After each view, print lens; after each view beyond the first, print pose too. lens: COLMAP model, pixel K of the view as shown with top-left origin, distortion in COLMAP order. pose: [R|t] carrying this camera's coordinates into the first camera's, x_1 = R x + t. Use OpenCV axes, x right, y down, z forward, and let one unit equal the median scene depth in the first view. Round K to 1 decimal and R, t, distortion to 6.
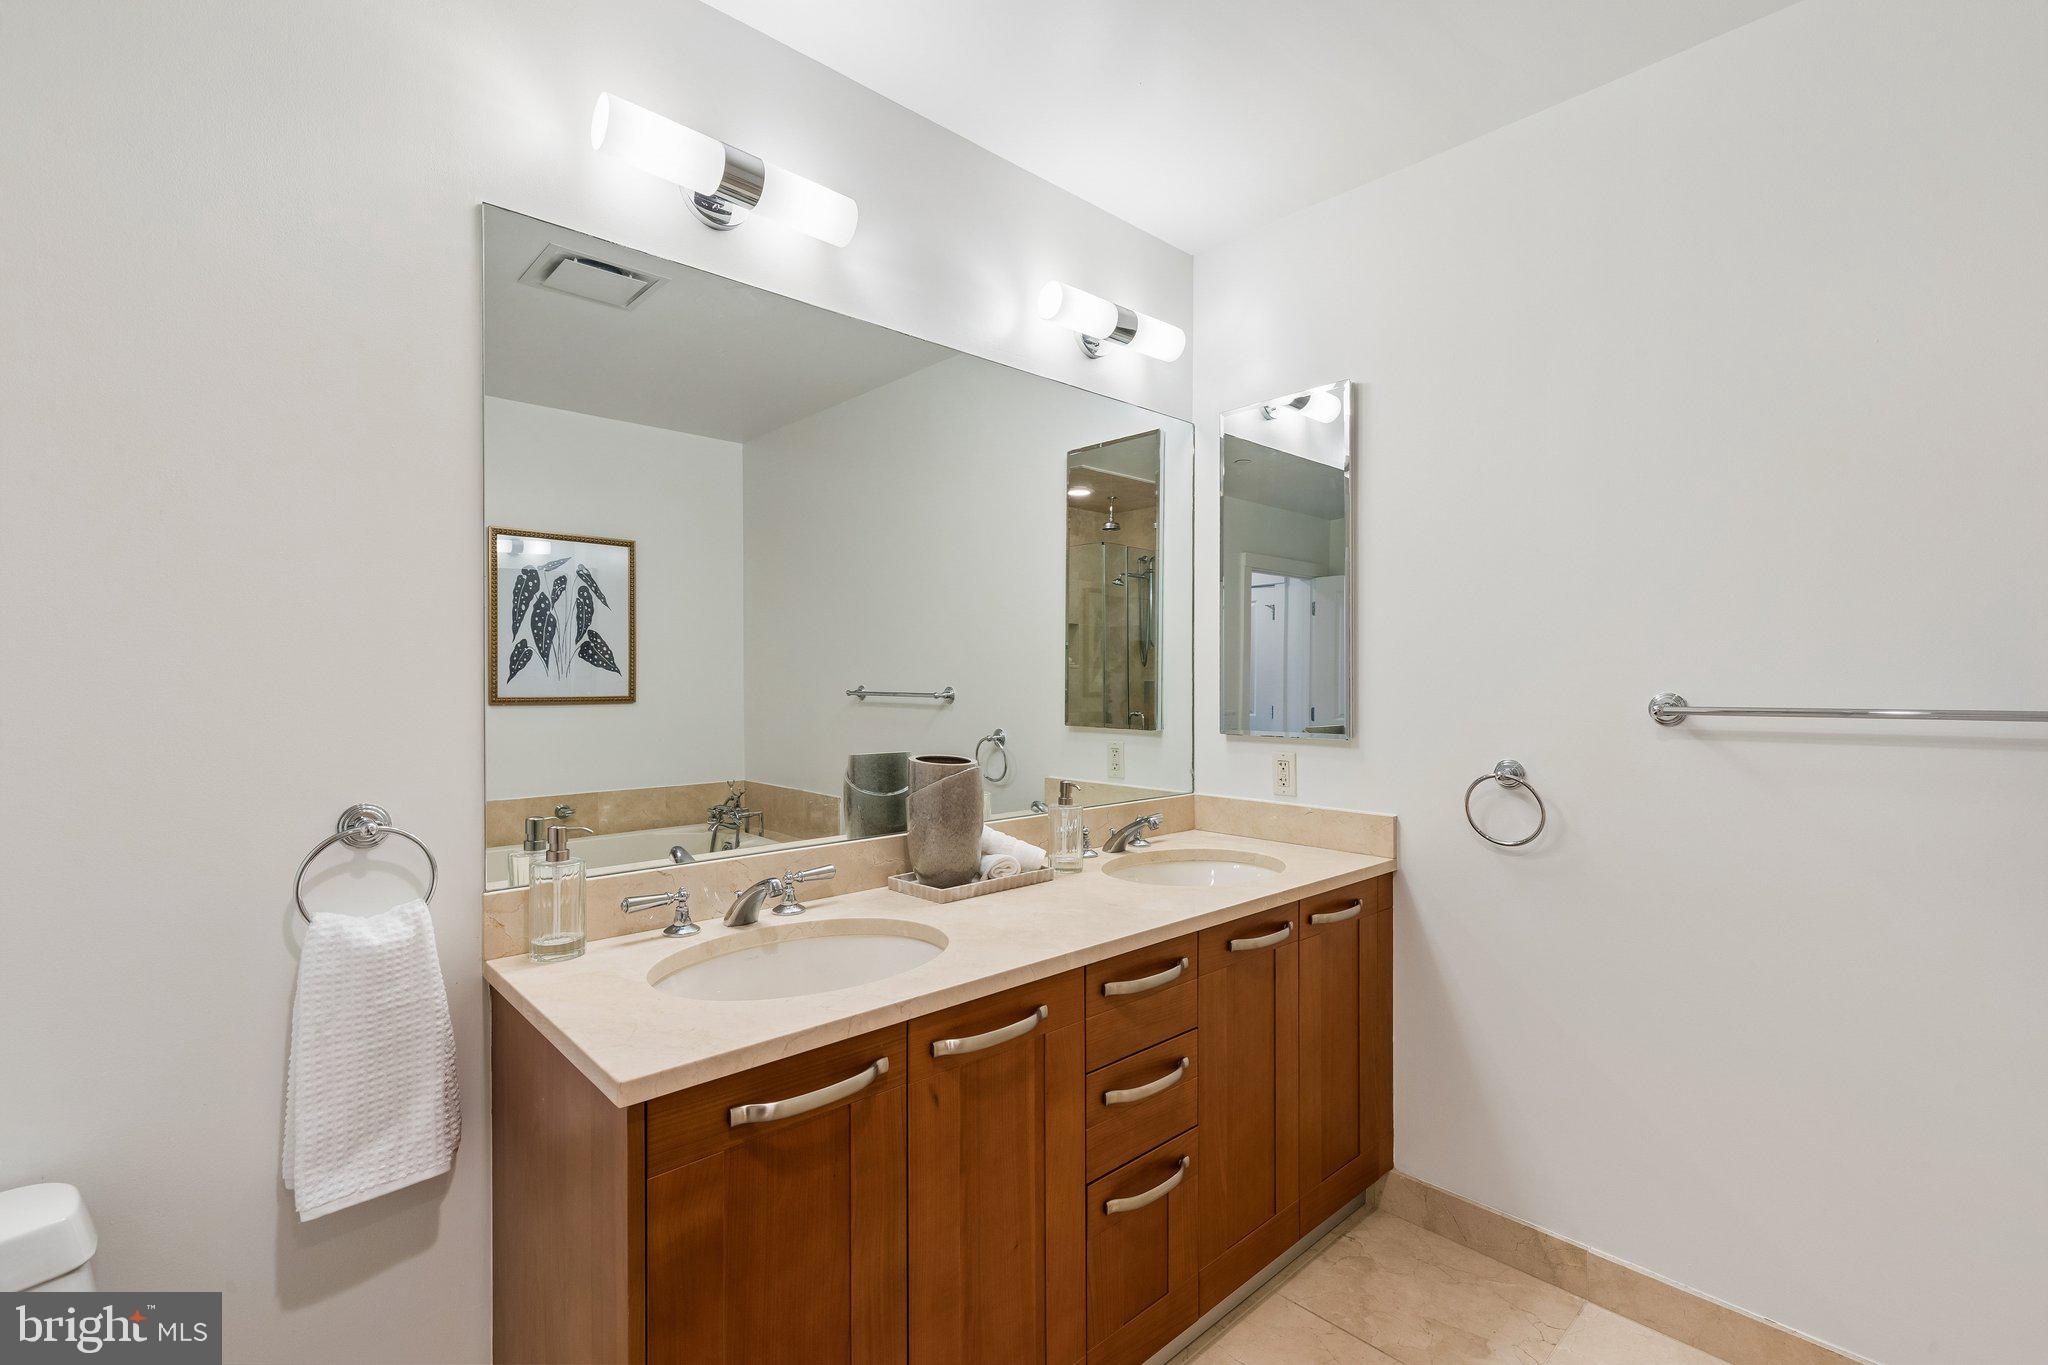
lens RADIAL K [[928.0, 0, 1016.4], [0, 928.0, 680.8], [0, 0, 1]] dist [0.009874, -0.001917]
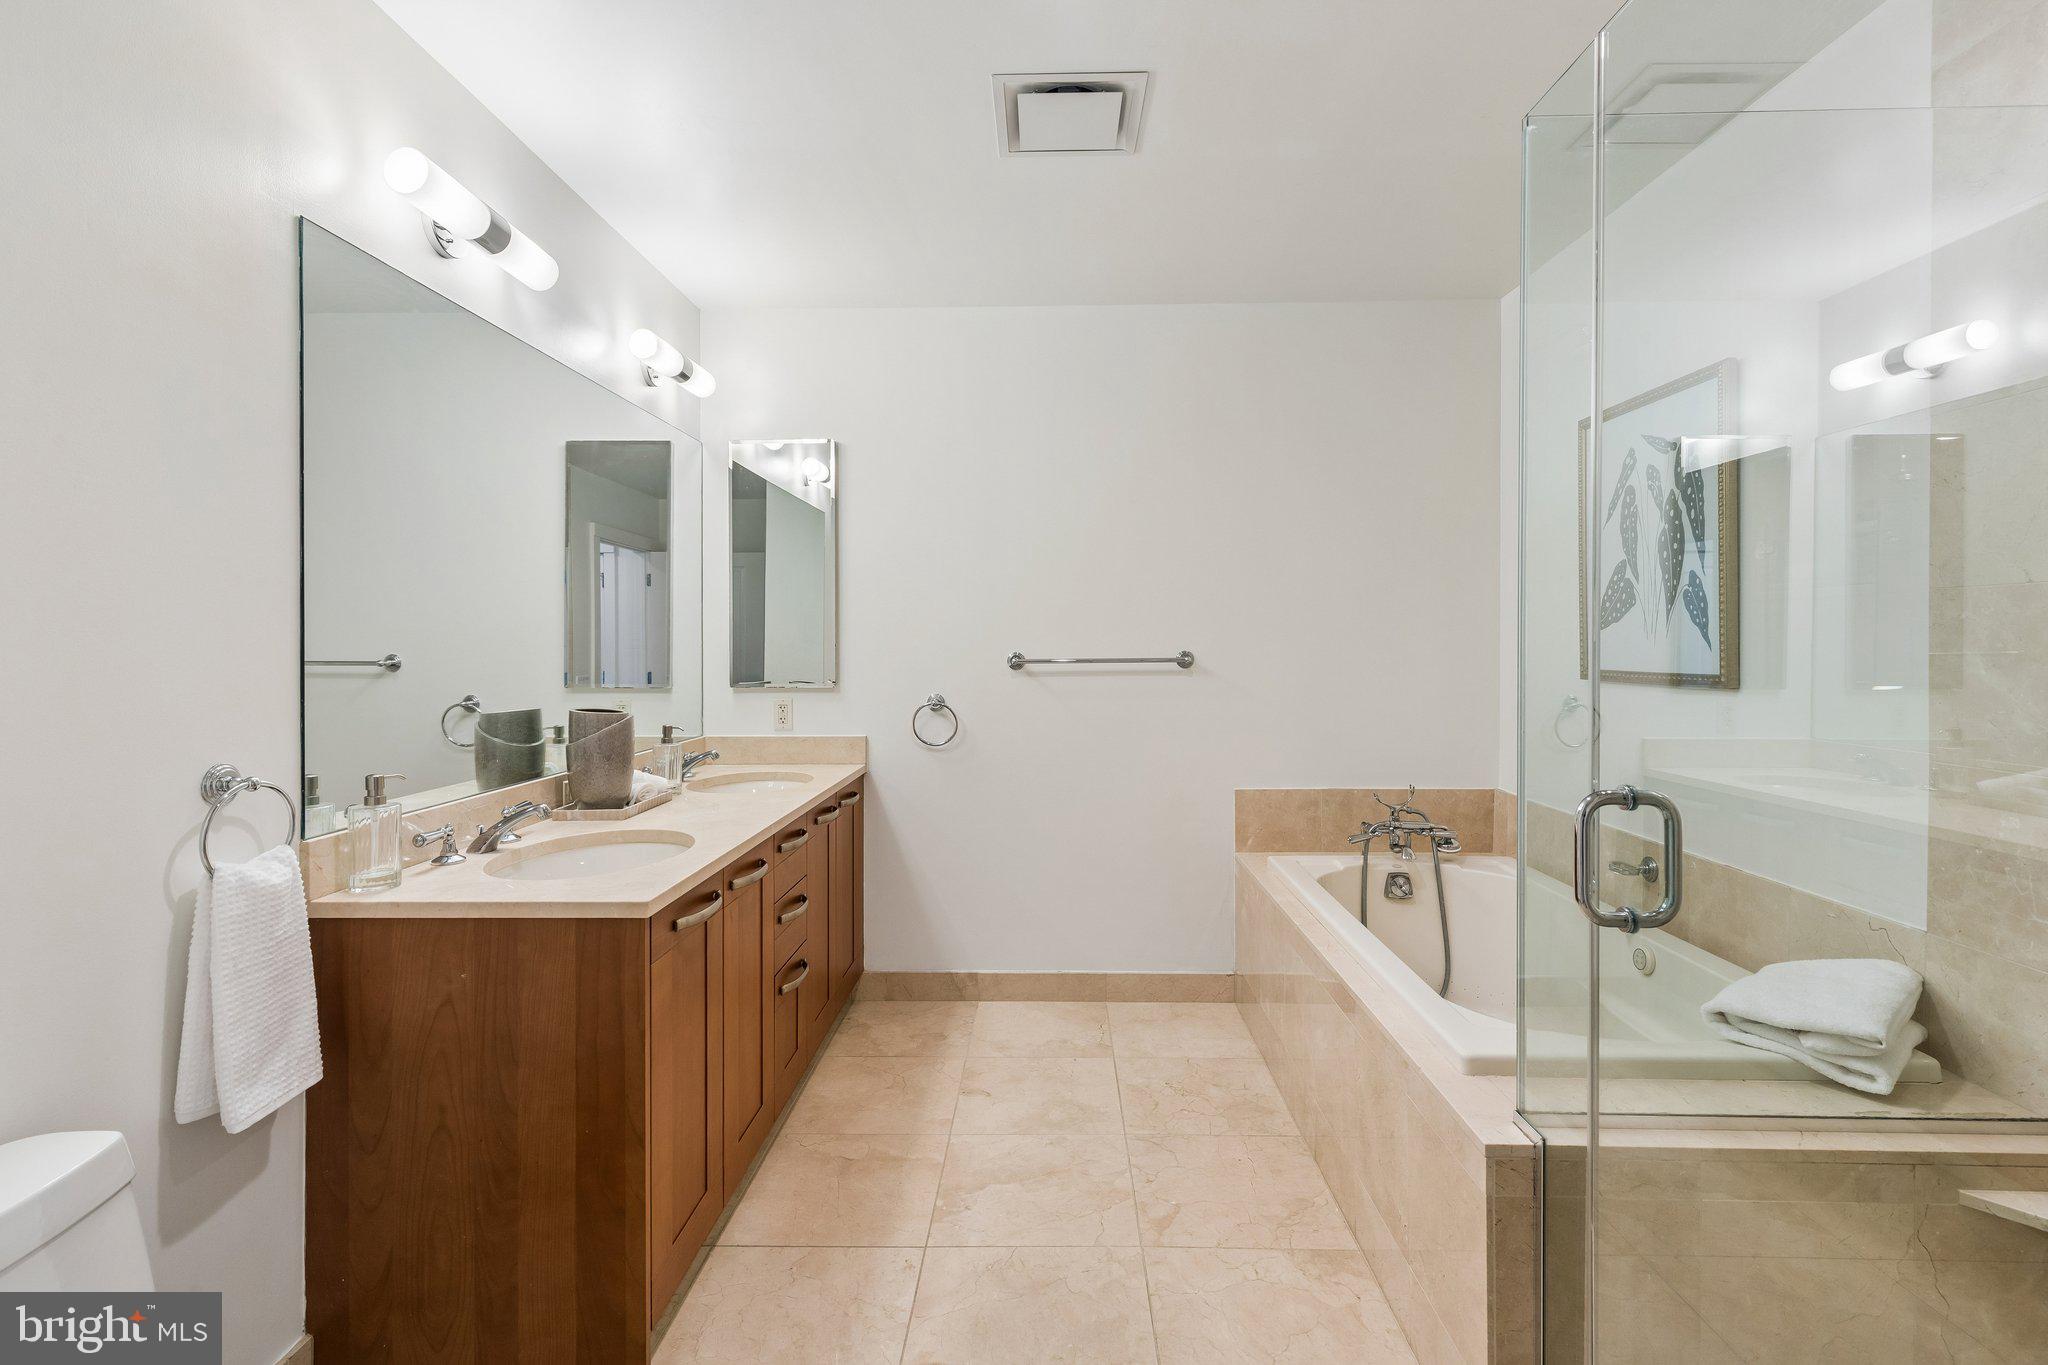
lens RADIAL K [[928.0, 0, 1059.0], [0, 928.0, 648.1], [0, 0, 1]] dist [0.009874, -0.001917]
pose [[0.683161, -0.006643, 0.730238, -0.534362], [0.005652, 0.999977, 0.003809, -0.000286], [-0.730246, 0.001525, 0.683183, -0.286946]]
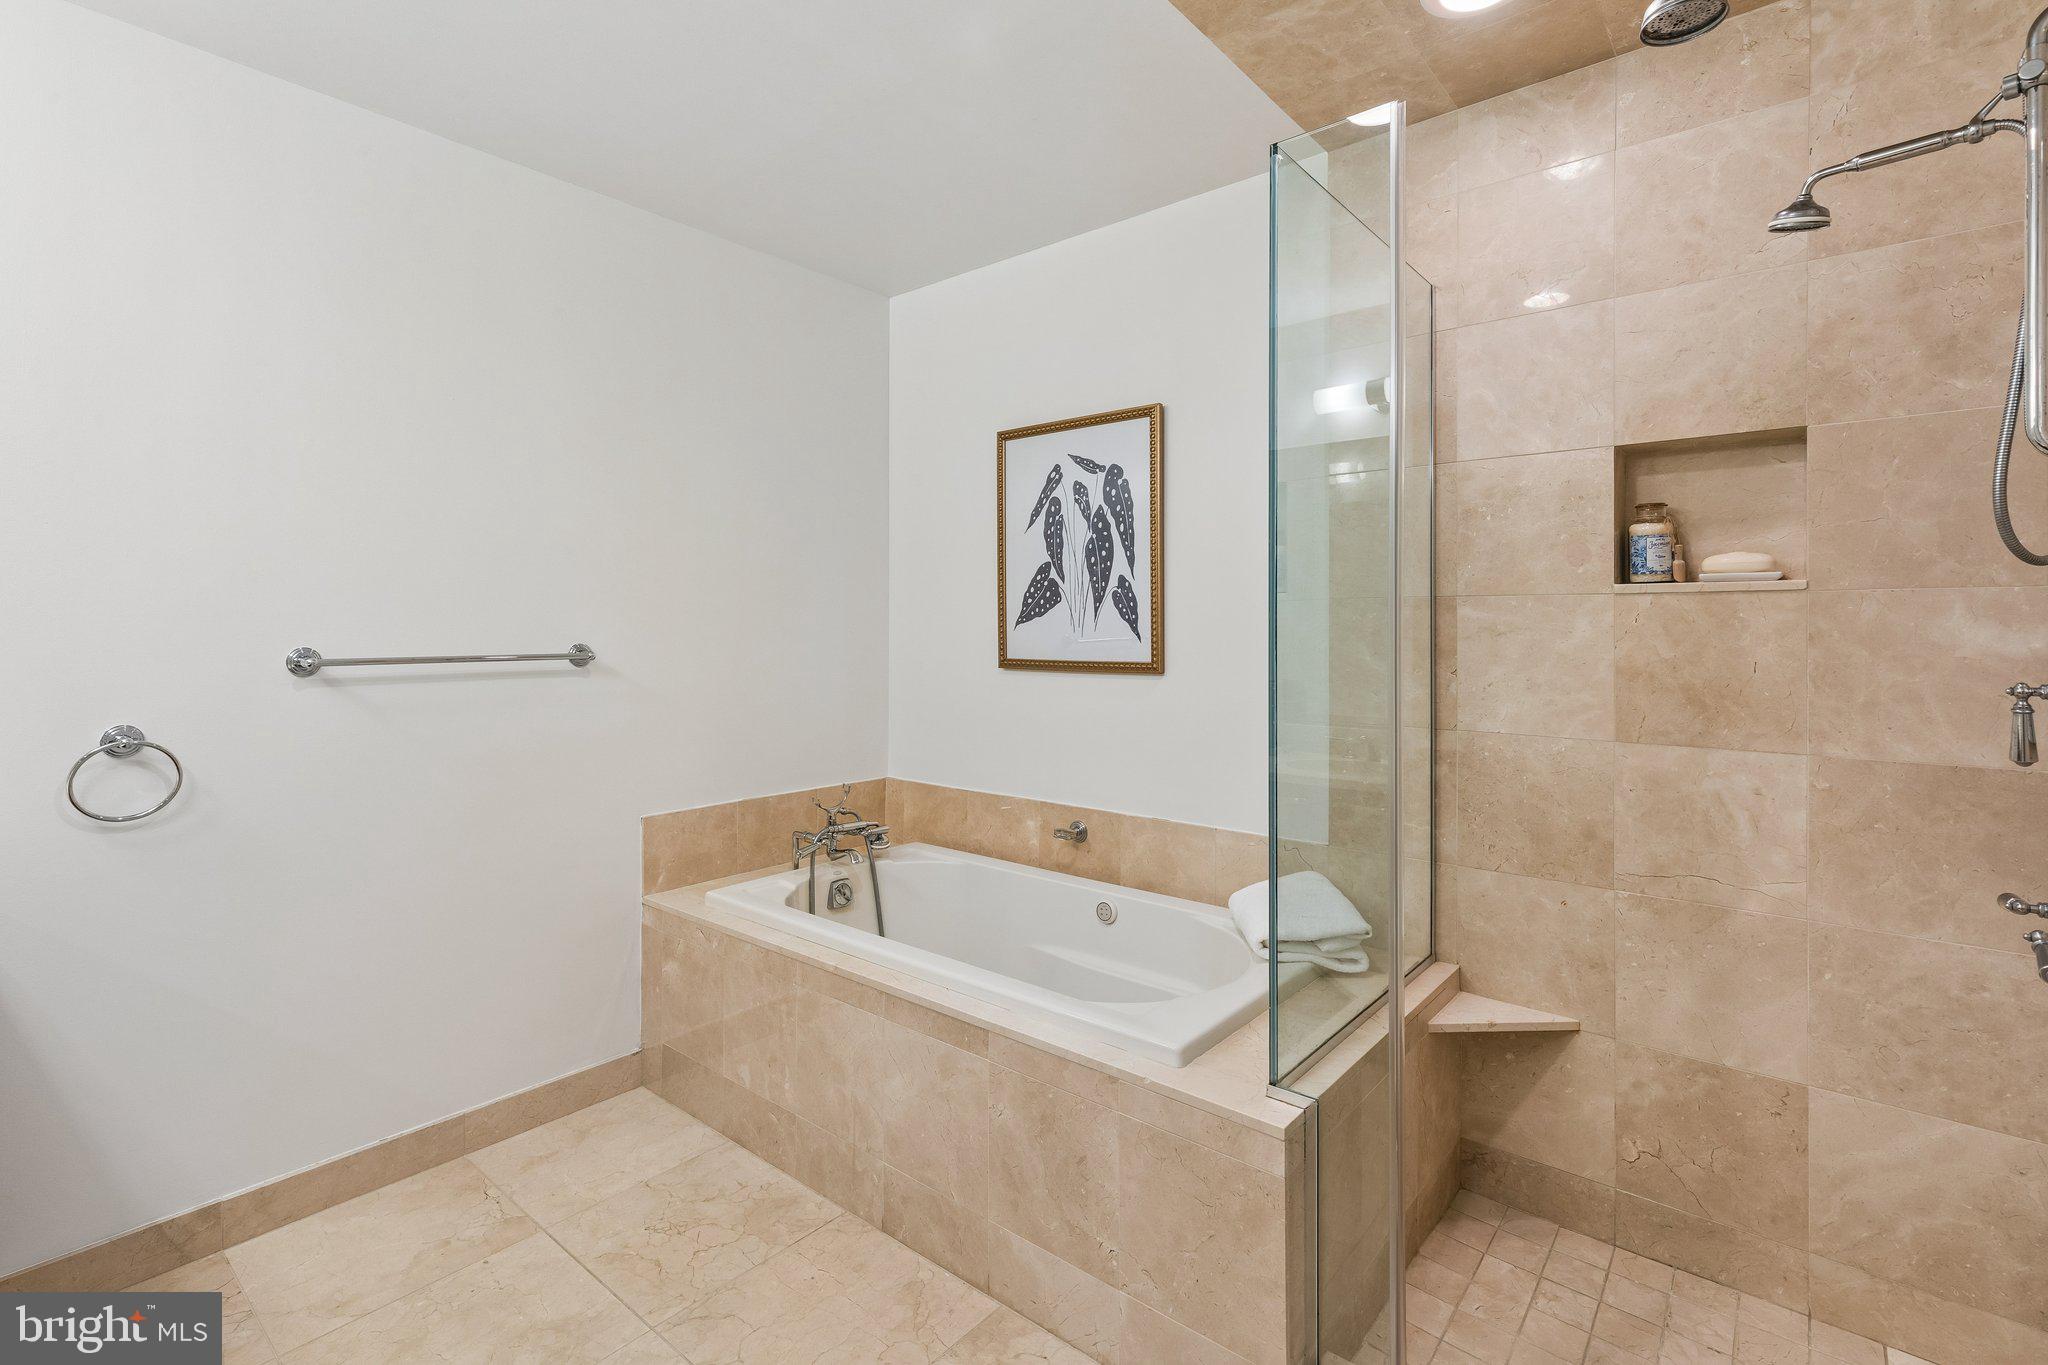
lens RADIAL K [[928.0, 0, 1020.2], [0, 928.0, 626.0], [0, 0, 1]] dist [0.009874, -0.001917]
pose [[-0.126479, 0.002406, 0.991966, -0.493445], [0.000451, 0.999997, -0.002368, -0.009441], [-0.991969, 0.000148, -0.126480, 0.264256]]
